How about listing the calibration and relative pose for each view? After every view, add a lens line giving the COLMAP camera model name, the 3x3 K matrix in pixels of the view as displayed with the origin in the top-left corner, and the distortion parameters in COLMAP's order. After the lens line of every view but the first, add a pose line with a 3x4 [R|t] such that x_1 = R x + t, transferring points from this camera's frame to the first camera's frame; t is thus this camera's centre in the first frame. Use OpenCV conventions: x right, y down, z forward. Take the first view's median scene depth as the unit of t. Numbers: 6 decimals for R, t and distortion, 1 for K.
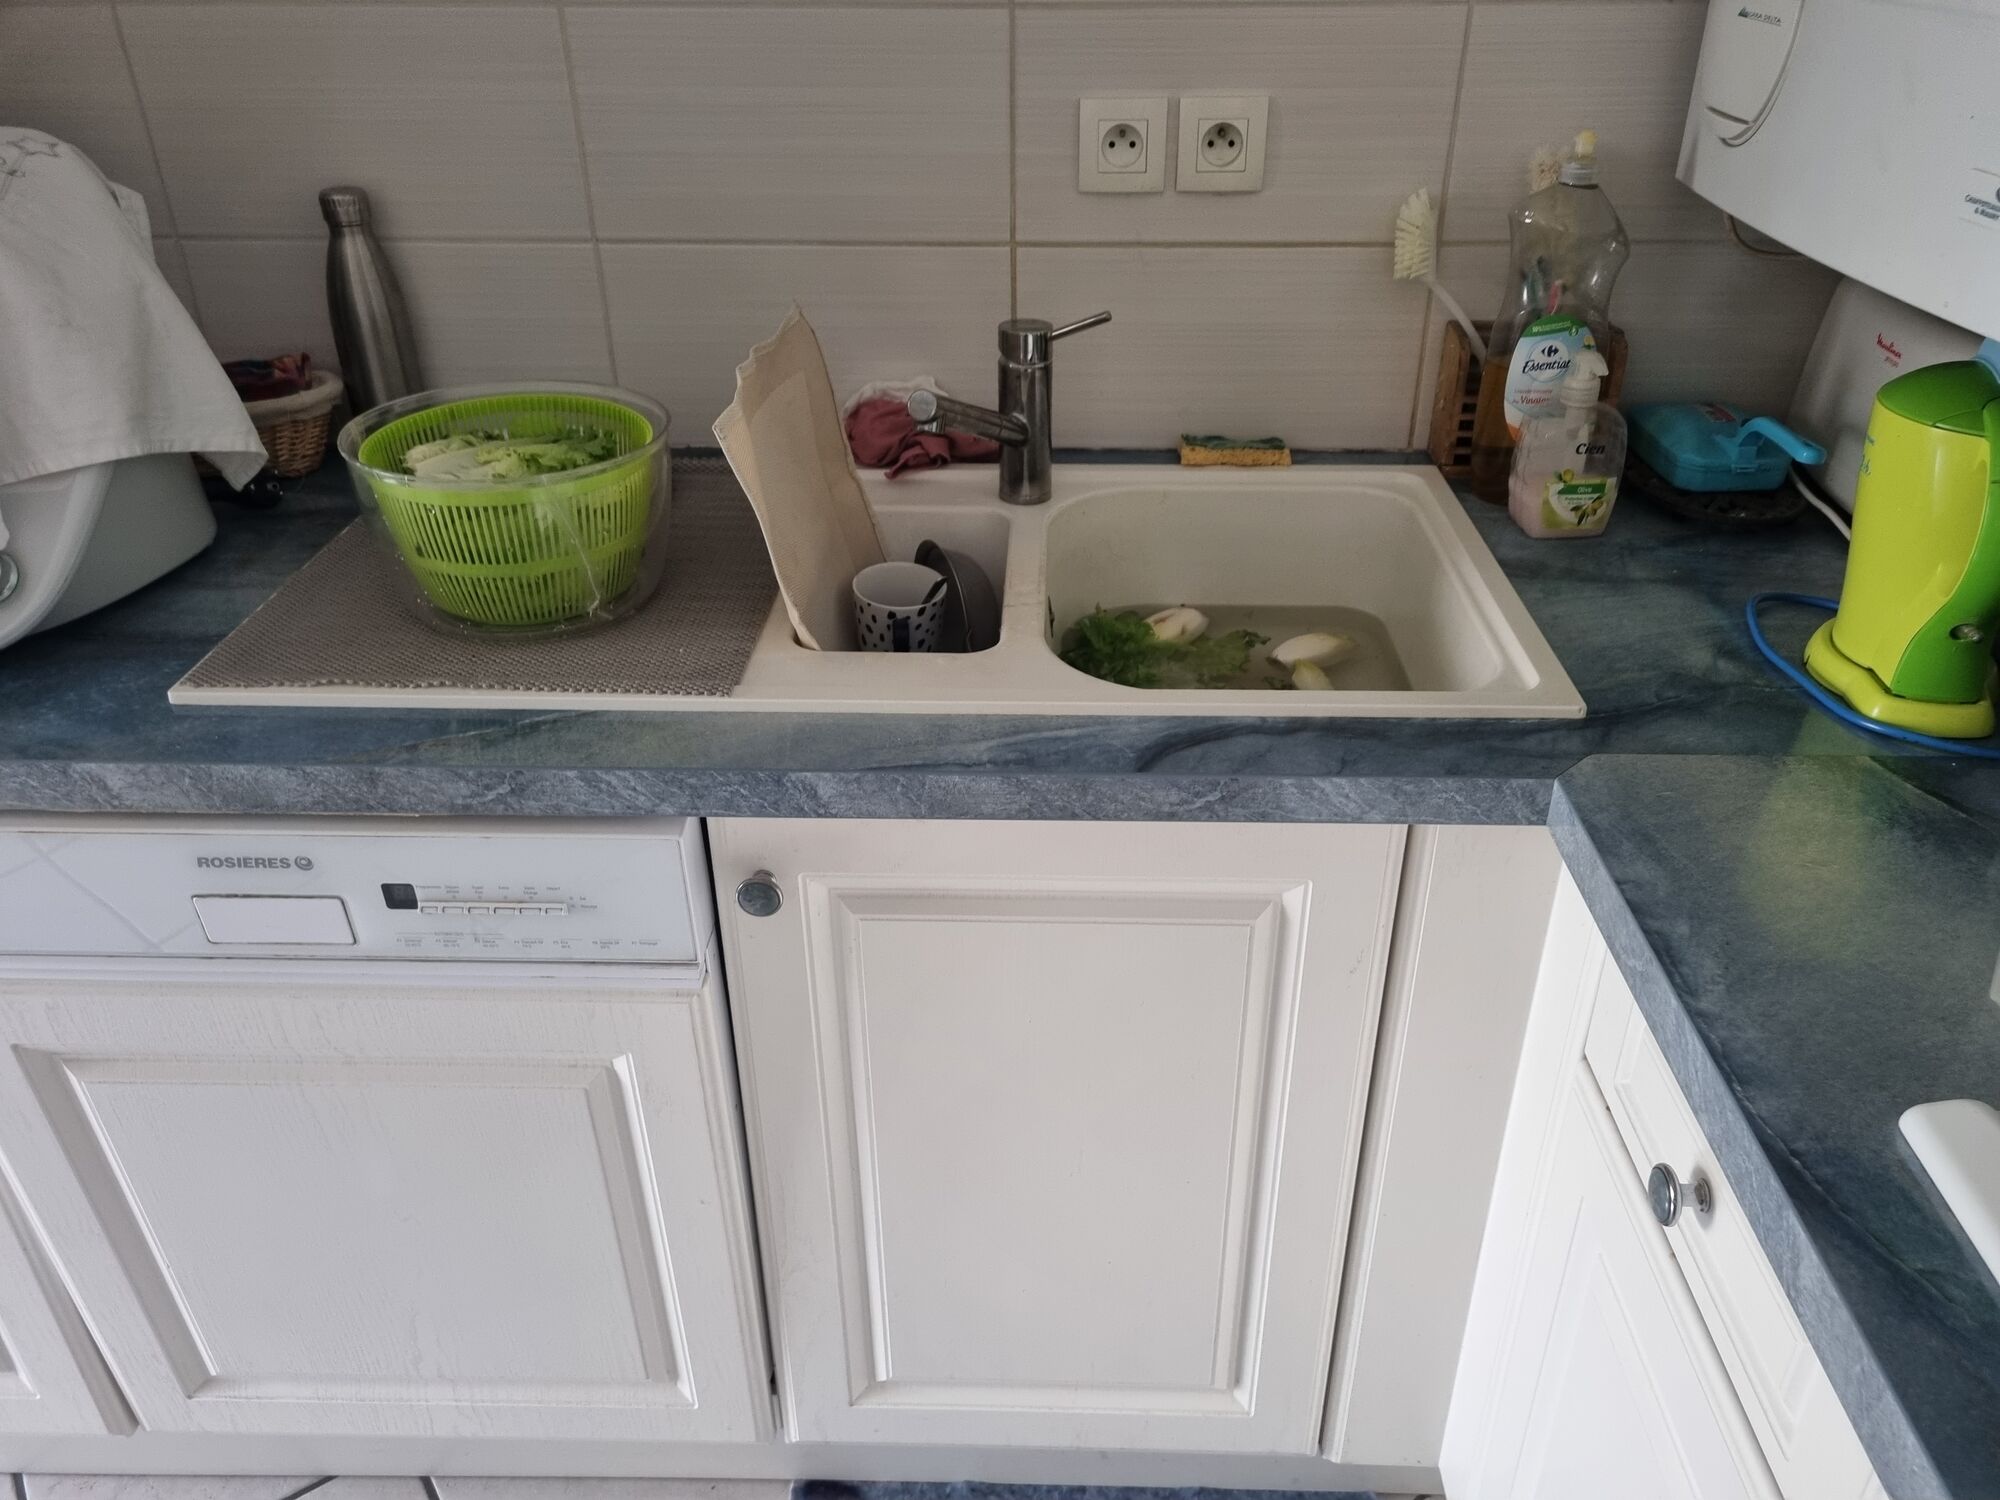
lens RADIAL K [[1503.0, 0, 994.8], [0, 1503.0, 751.4], [0, 0, 1]] dist [0.043973, -0.038953]
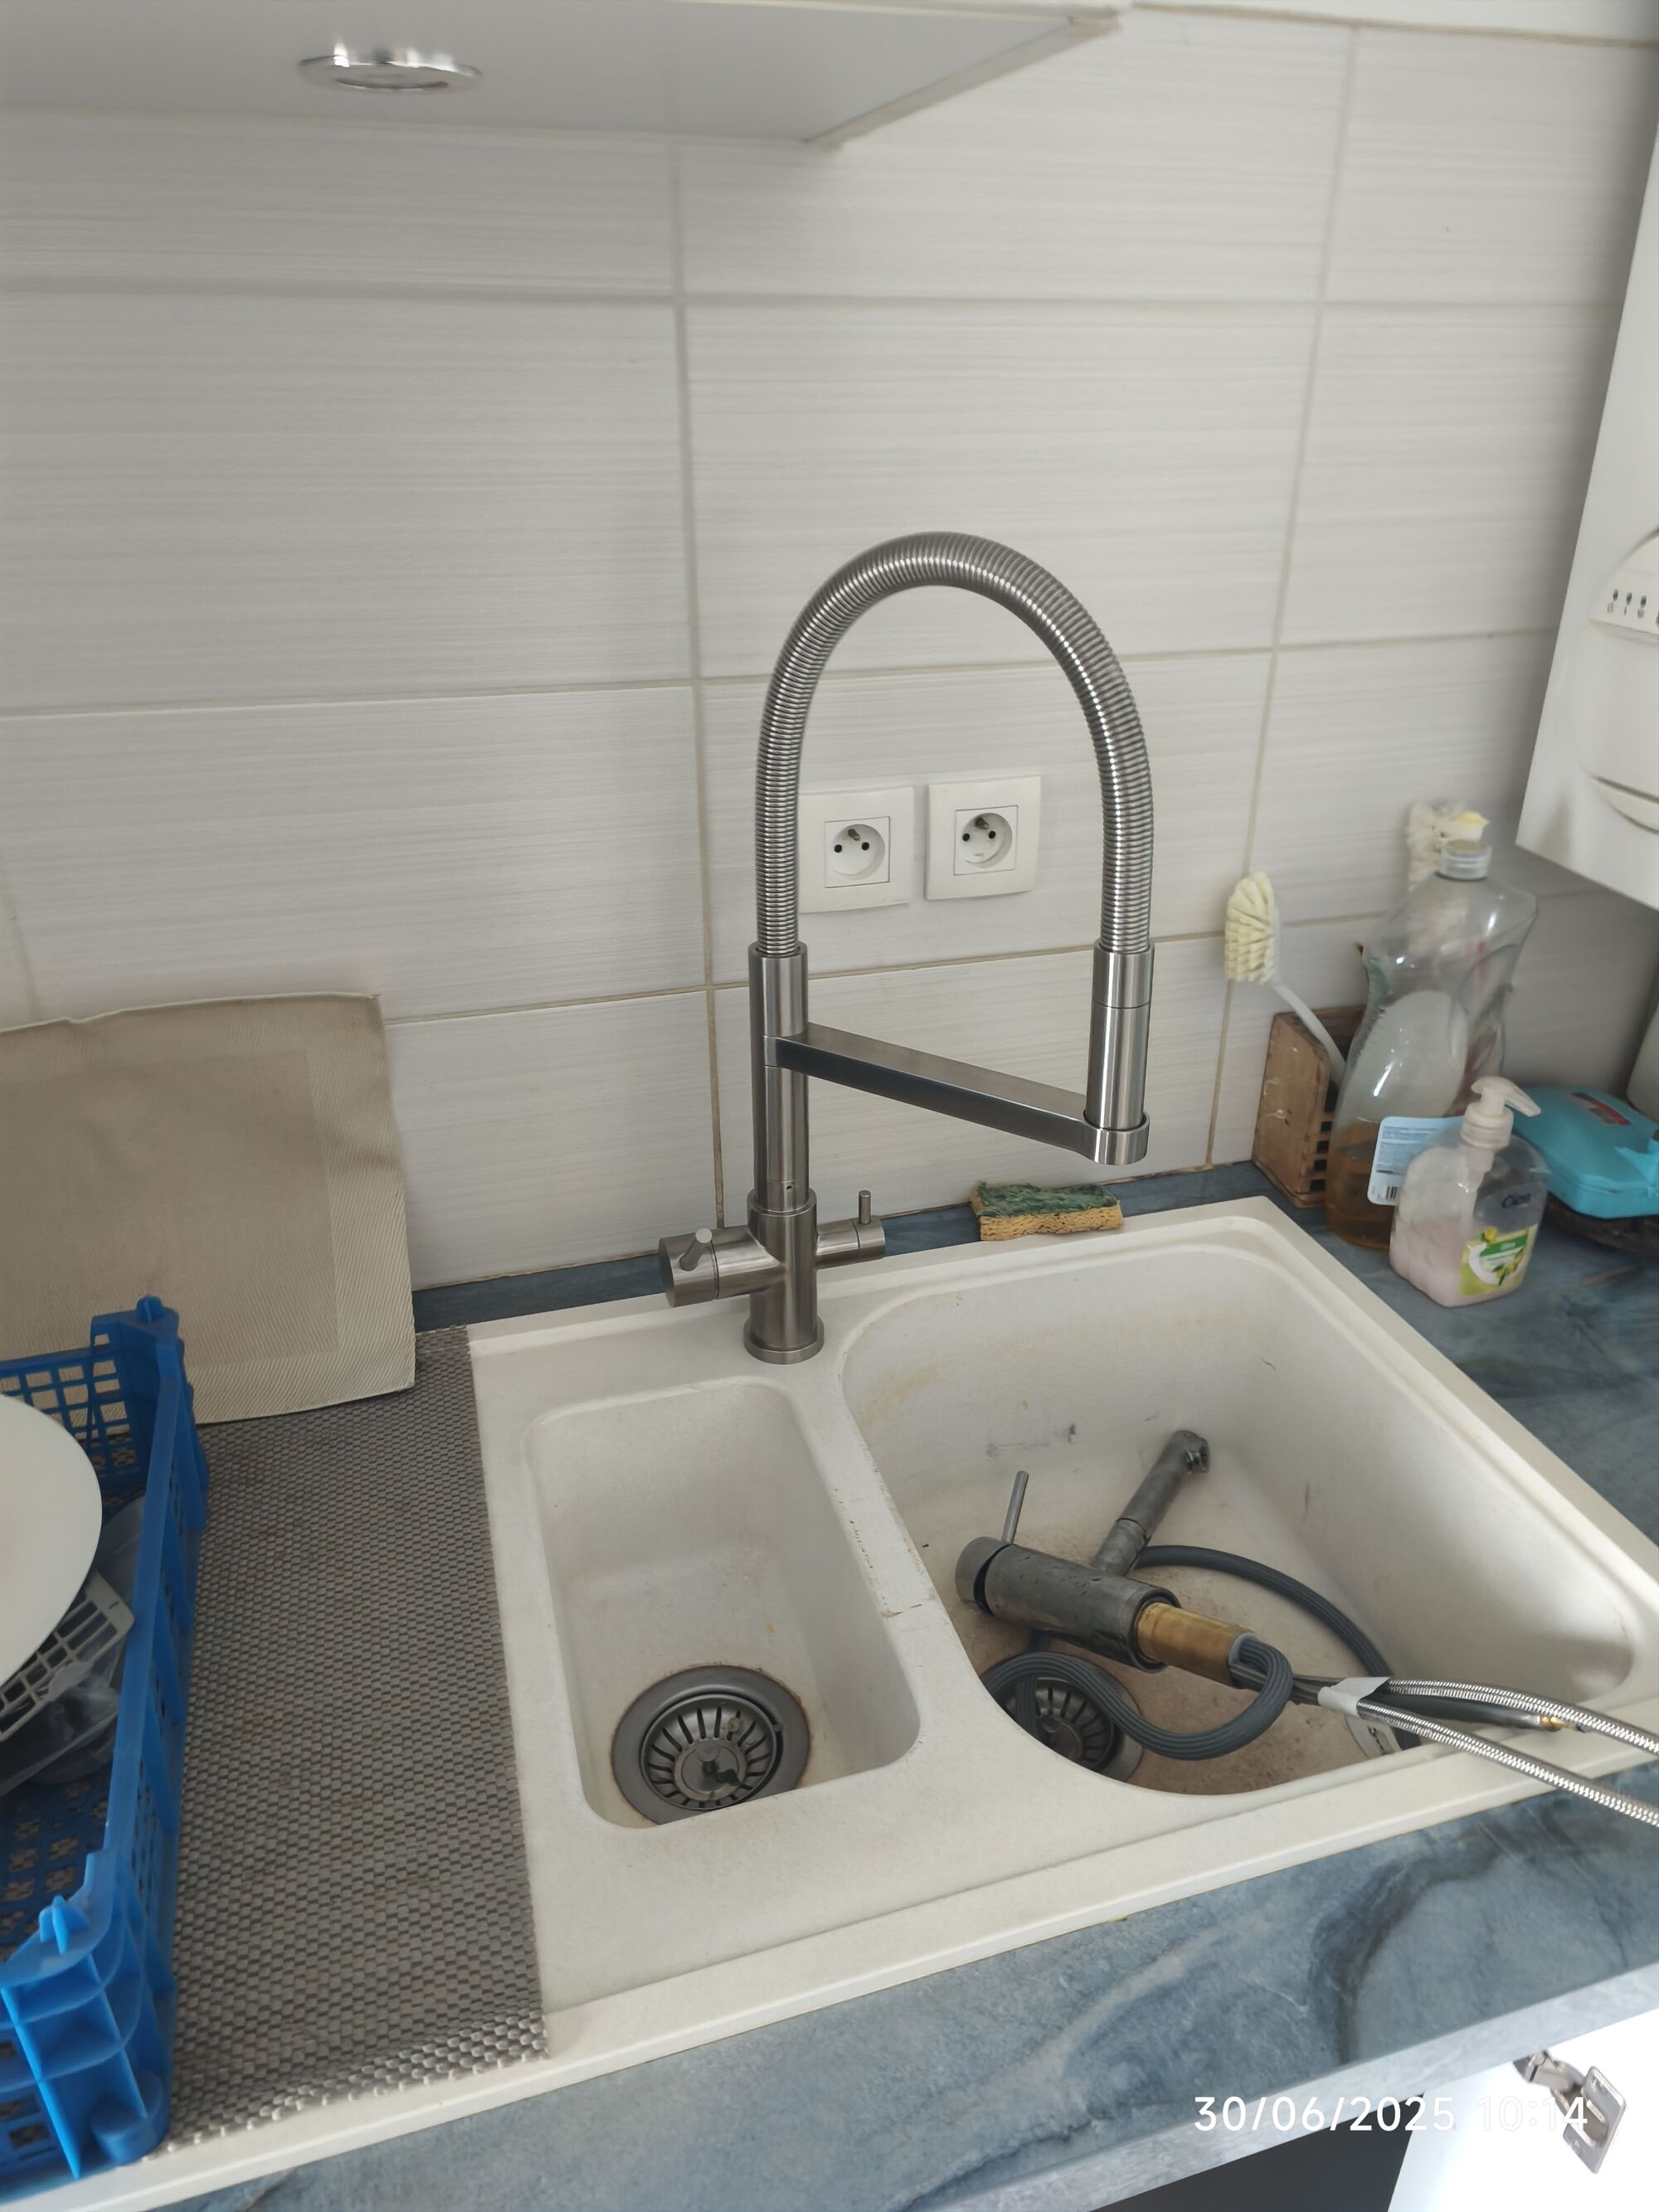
lens RADIAL K [[1455.0, 0, 836.6], [0, 1455.0, 1110.2], [0, 0, 1]] dist [0.026662, 0.001659]
pose [[0.944409, -0.139997, 0.297478, -0.150176], [0.154829, 0.987579, -0.026770, -0.264737], [-0.290035, 0.071340, 0.954353, 0.354272]]
